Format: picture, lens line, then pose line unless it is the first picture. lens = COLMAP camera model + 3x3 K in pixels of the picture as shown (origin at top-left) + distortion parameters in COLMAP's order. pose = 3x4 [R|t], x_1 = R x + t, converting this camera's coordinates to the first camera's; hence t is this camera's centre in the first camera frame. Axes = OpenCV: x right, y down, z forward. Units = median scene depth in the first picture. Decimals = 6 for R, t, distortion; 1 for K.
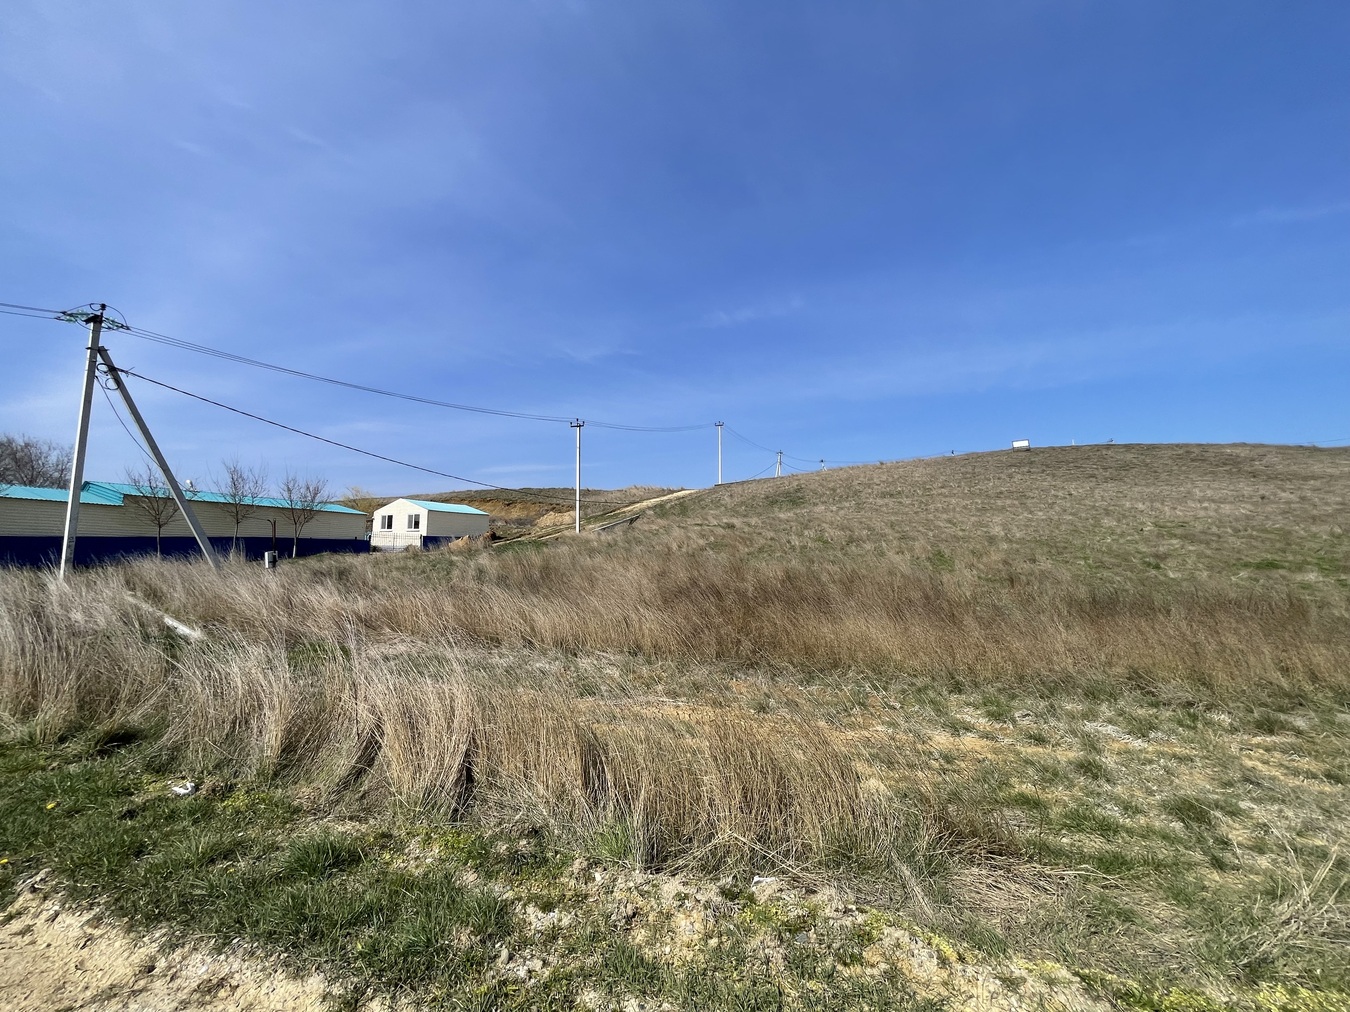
lens RADIAL K [[540.0, 0, 664.2], [0, 540.0, 506.4], [0, 0, 1]] dist [0.000064, -0.001140]
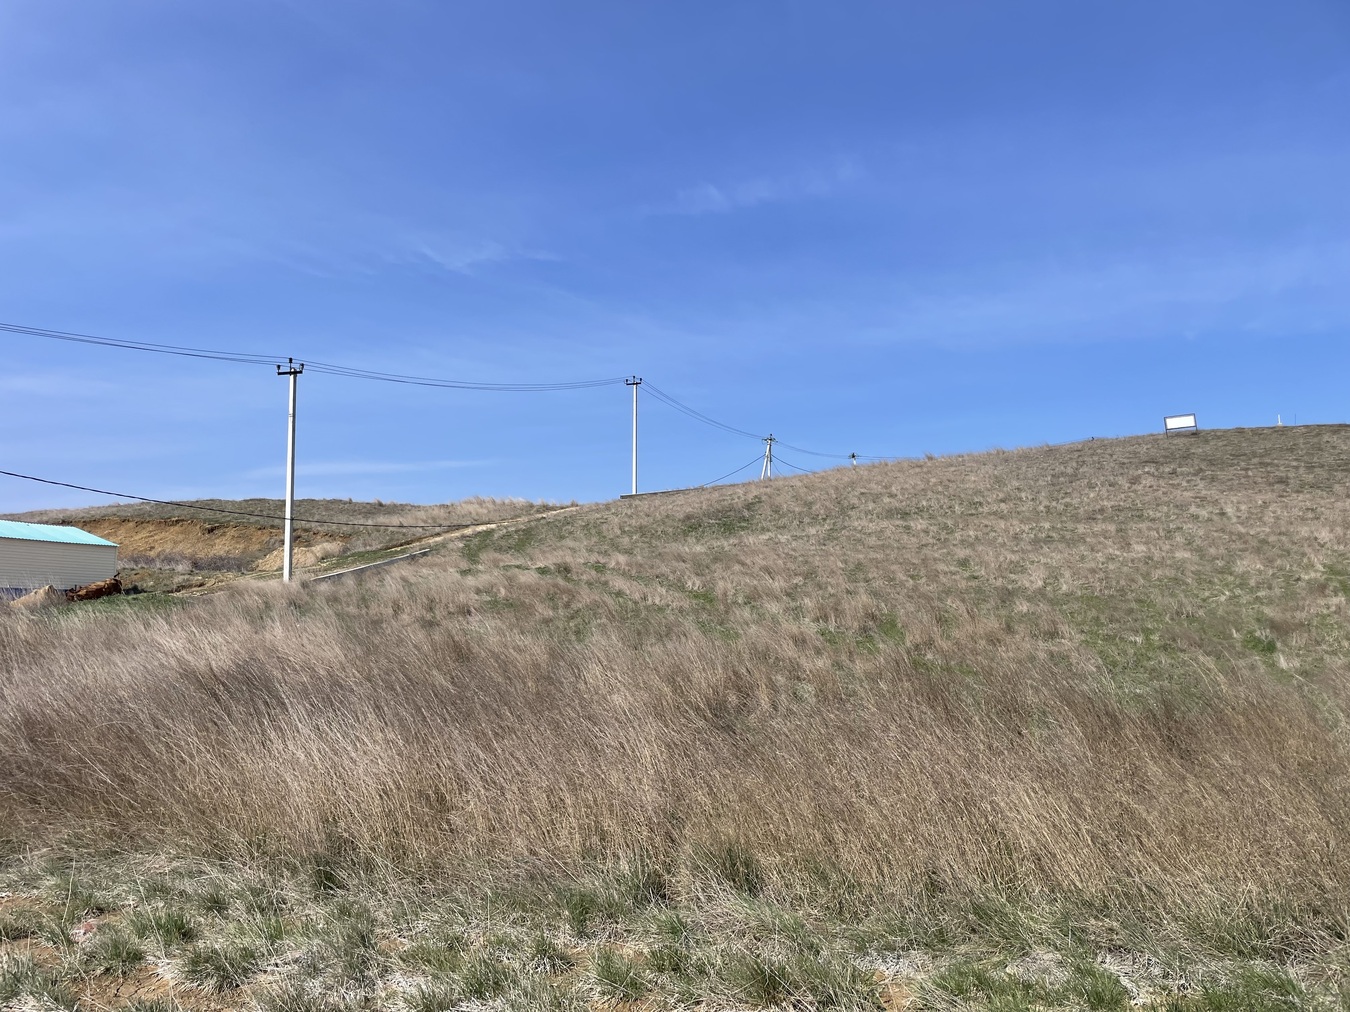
lens RADIAL K [[992.6, 0, 675.0], [0, 992.6, 506.0], [0, 0, 1]] dist [0.066350, -0.098668]
pose [[0.999601, 0.009755, 0.026525, 0.269910], [-0.008649, 0.999102, -0.041471, 0.019582], [-0.026905, 0.041225, 0.998788, 0.076088]]
